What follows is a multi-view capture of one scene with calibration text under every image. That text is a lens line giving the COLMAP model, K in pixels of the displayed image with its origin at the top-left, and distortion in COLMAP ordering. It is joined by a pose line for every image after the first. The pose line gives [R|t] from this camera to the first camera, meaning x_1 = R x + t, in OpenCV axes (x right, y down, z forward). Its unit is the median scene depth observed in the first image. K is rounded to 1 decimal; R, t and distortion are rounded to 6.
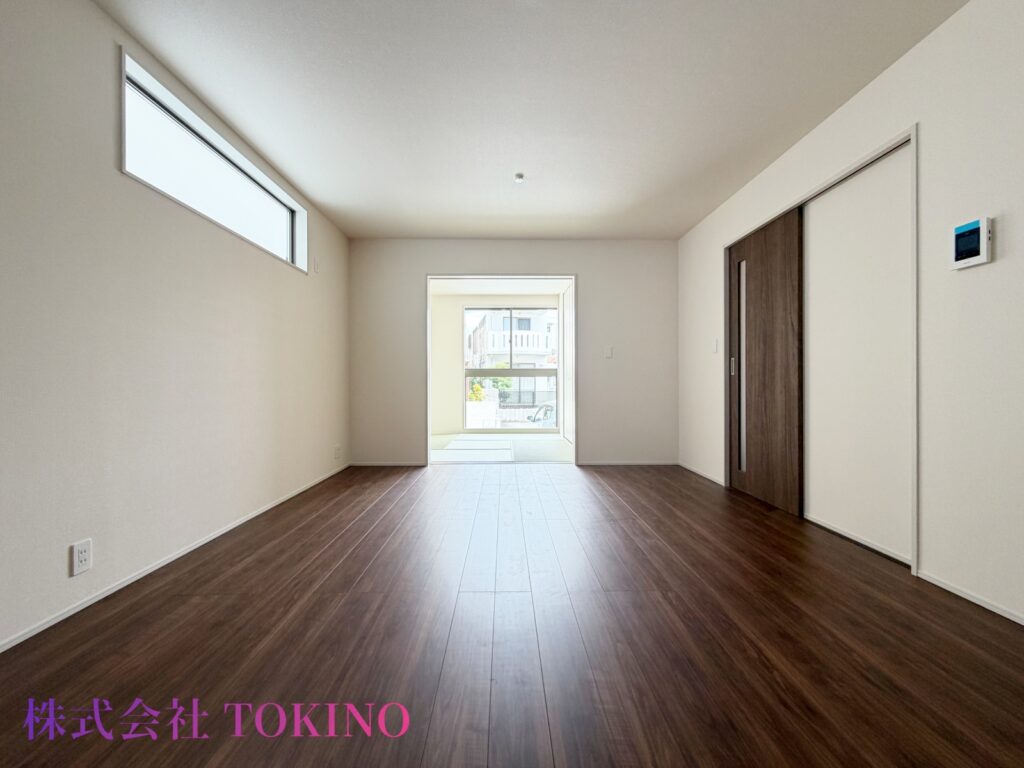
lens RADIAL K [[408.2, 0, 512.0], [0, 408.2, 384.0], [0, 0, 1]] dist [0.001776, 0.000153]
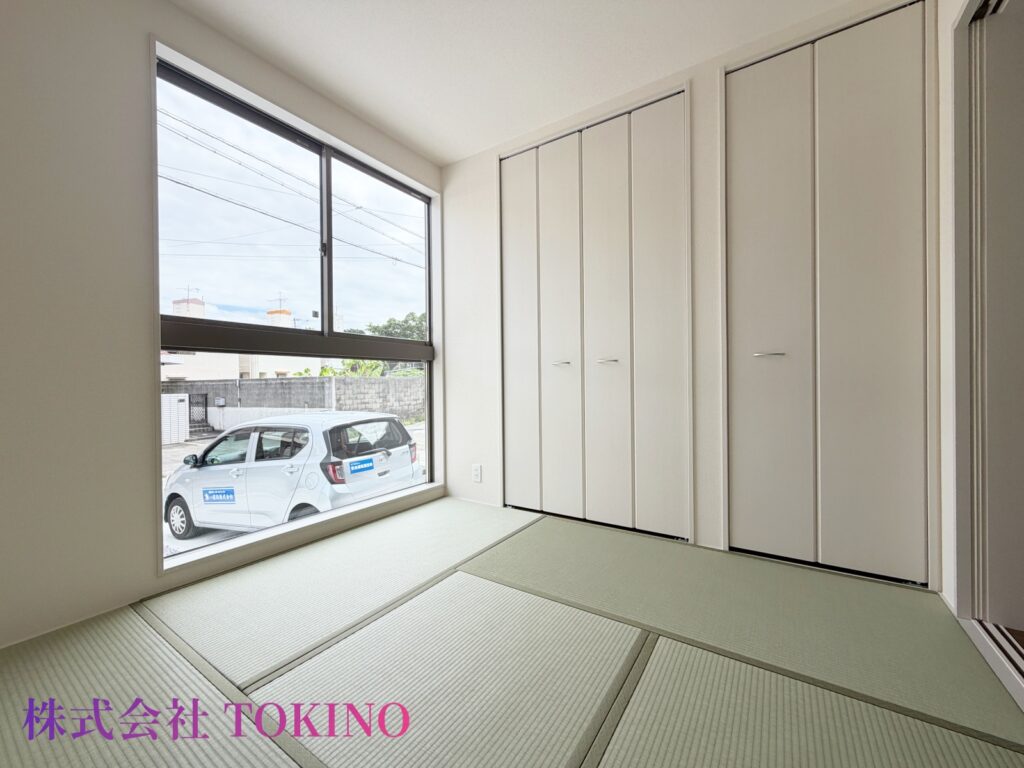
lens RADIAL K [[408.2, 0, 512.0], [0, 408.2, 384.0], [0, 0, 1]] dist [0.001776, 0.000153]
pose [[0.562179, -0.002811, 0.827011, -0.314005], [0.009988, 0.999944, -0.003391, 0.011564], [-0.826956, 0.010166, 0.562175, 1.134363]]
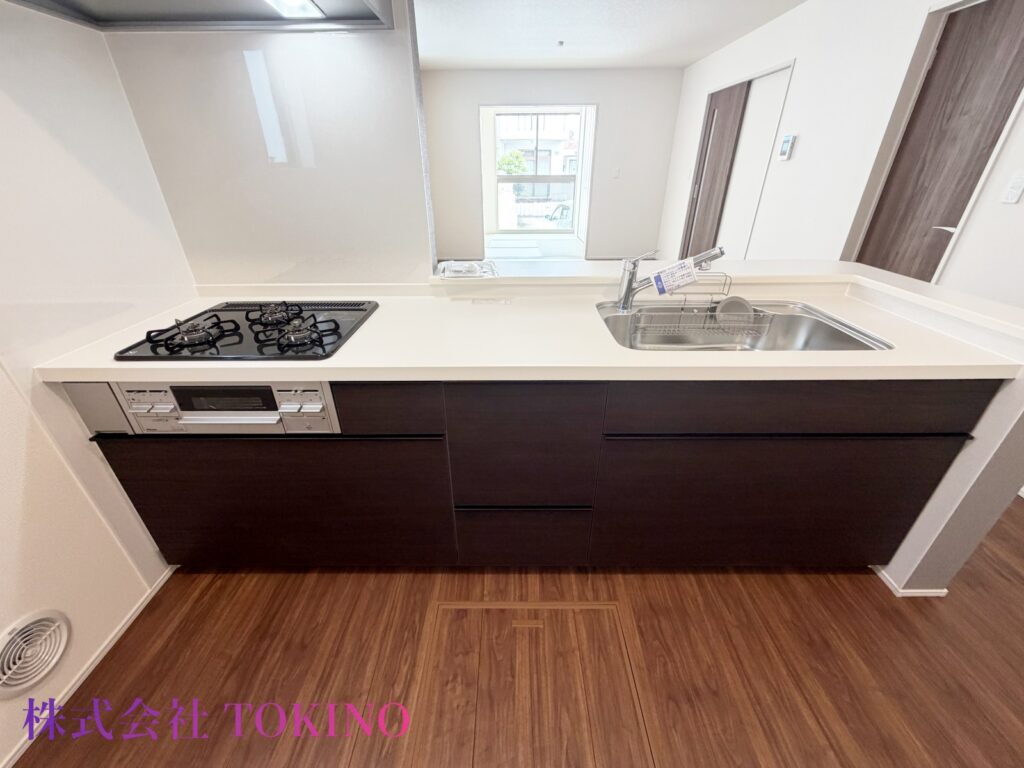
lens RADIAL K [[408.2, 0, 512.0], [0, 408.2, 384.0], [0, 0, 1]] dist [0.001776, 0.000153]
pose [[0.999836, 0.006527, -0.016900, -0.078645], [0.002191, 0.882445, 0.470410, -0.096999], [0.017983, -0.470369, 0.882286, -0.513053]]
